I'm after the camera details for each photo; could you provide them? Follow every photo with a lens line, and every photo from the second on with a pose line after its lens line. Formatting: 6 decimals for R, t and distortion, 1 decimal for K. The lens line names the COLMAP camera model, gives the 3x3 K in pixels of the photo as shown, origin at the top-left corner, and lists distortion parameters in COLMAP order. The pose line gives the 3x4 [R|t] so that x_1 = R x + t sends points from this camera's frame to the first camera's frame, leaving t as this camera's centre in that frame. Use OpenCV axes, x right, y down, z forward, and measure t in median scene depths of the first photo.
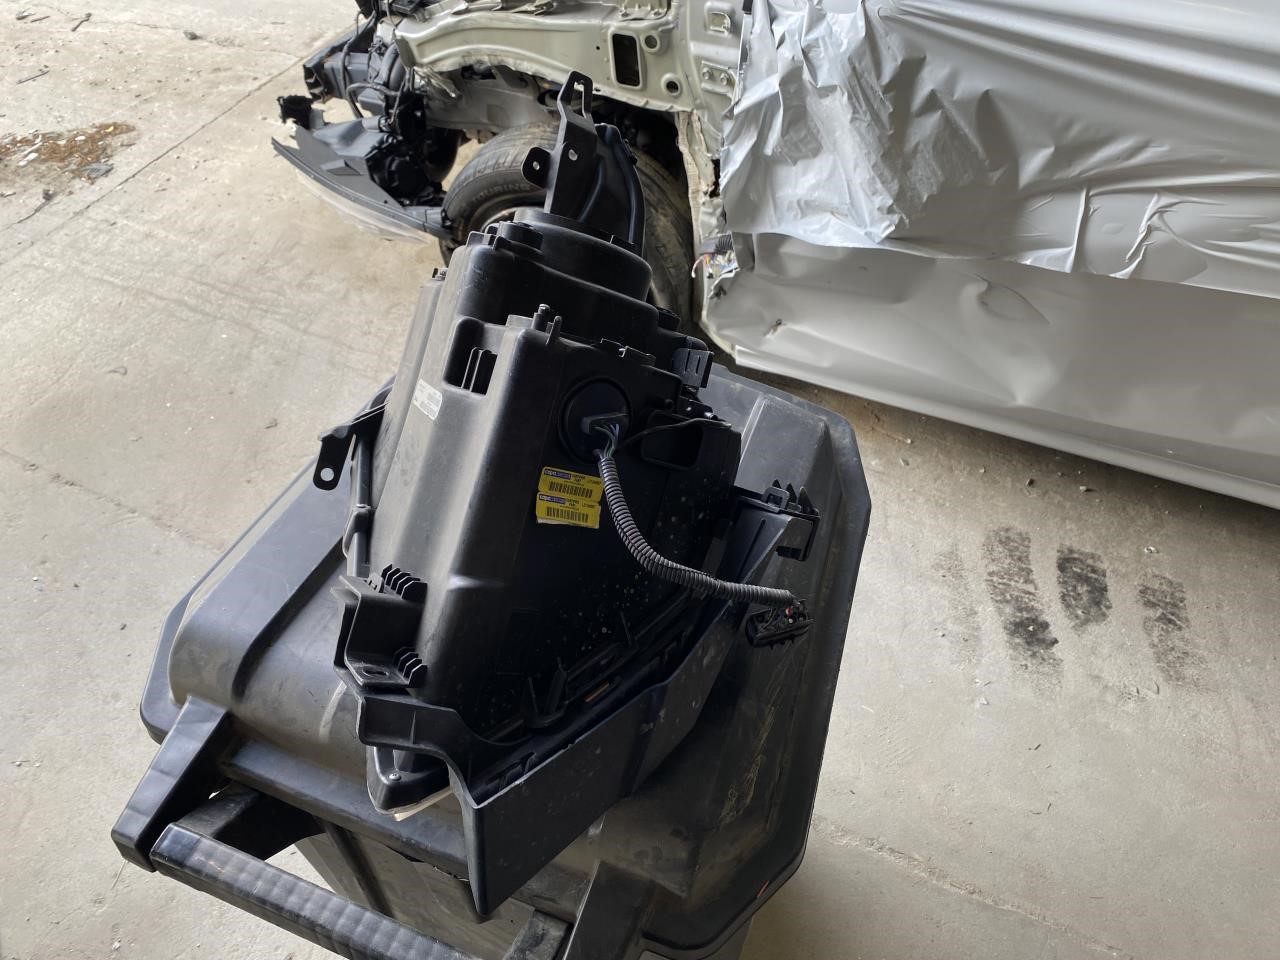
lens RADIAL K [[973.4, 0, 625.3], [0, 973.4, 476.0], [0, 0, 1]] dist [0.003272, -0.008985]
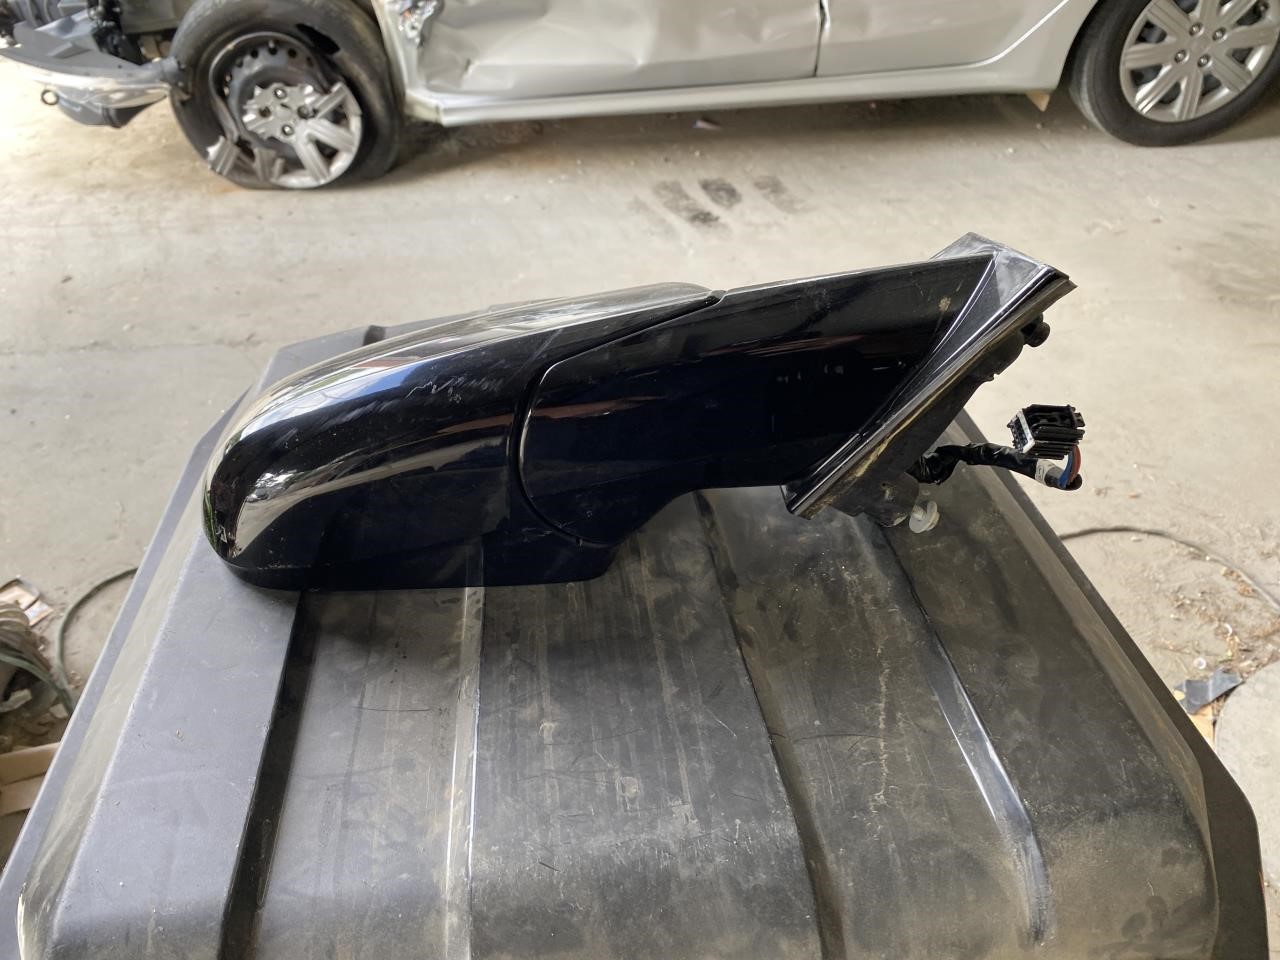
lens RADIAL K [[970.5, 0, 608.7], [0, 970.5, 482.6], [0, 0, 1]] dist [0.033991, -0.046754]
pose [[0.880090, -0.307488, 0.361791, -0.369304], [0.352553, 0.933590, -0.064157, 0.581853], [-0.318036, 0.184015, 0.930049, -0.257963]]
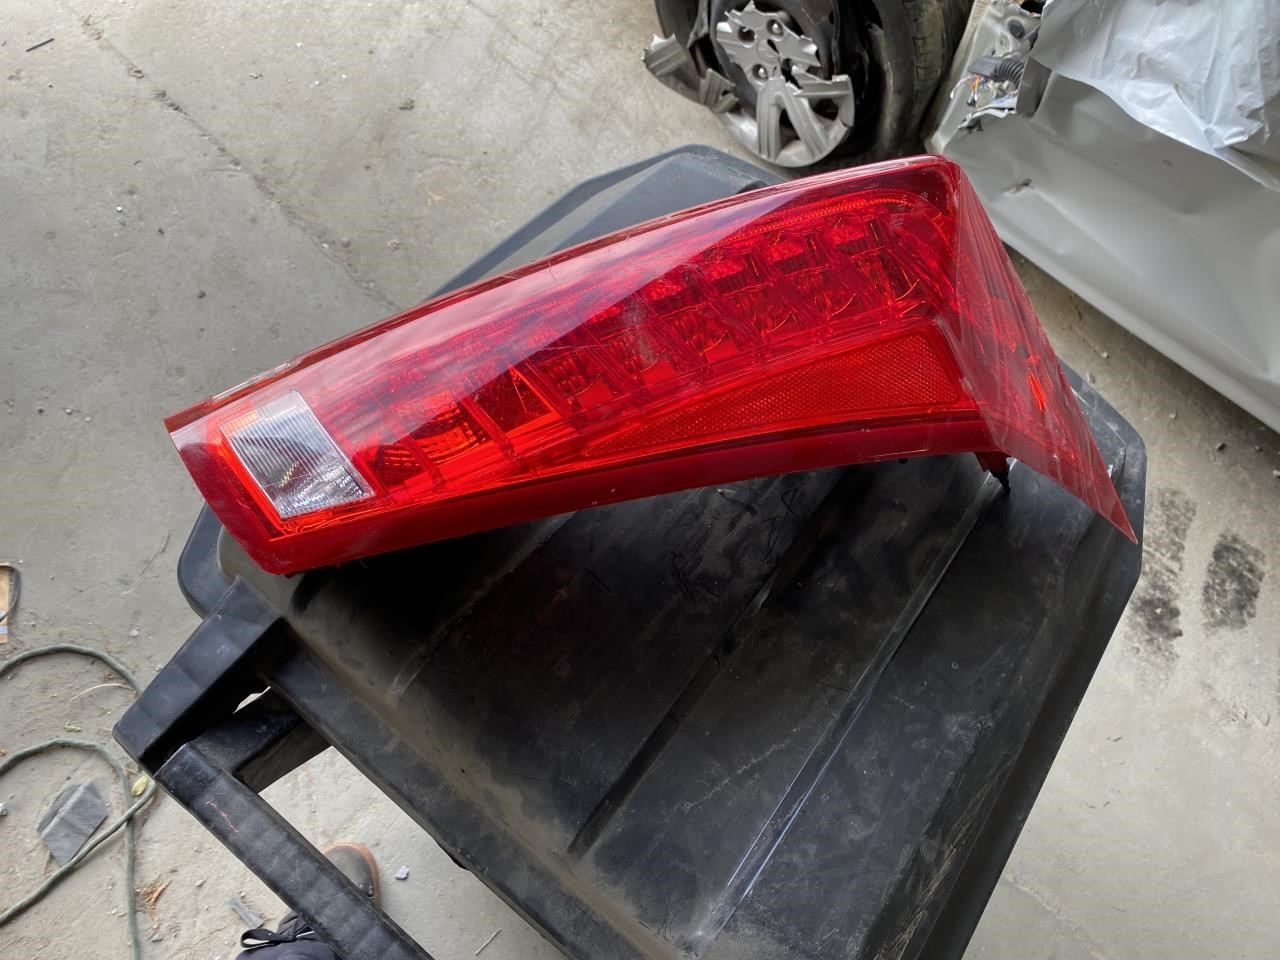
lens RADIAL K [[969.8, 0, 640.9], [0, 969.8, 459.3], [0, 0, 1]] dist [0.000788, -0.007196]
pose [[0.950727, 0.309835, -0.010966, -0.072831], [-0.295422, 0.916096, 0.271096, -0.075140], [0.094041, -0.254499, 0.962490, 0.136277]]
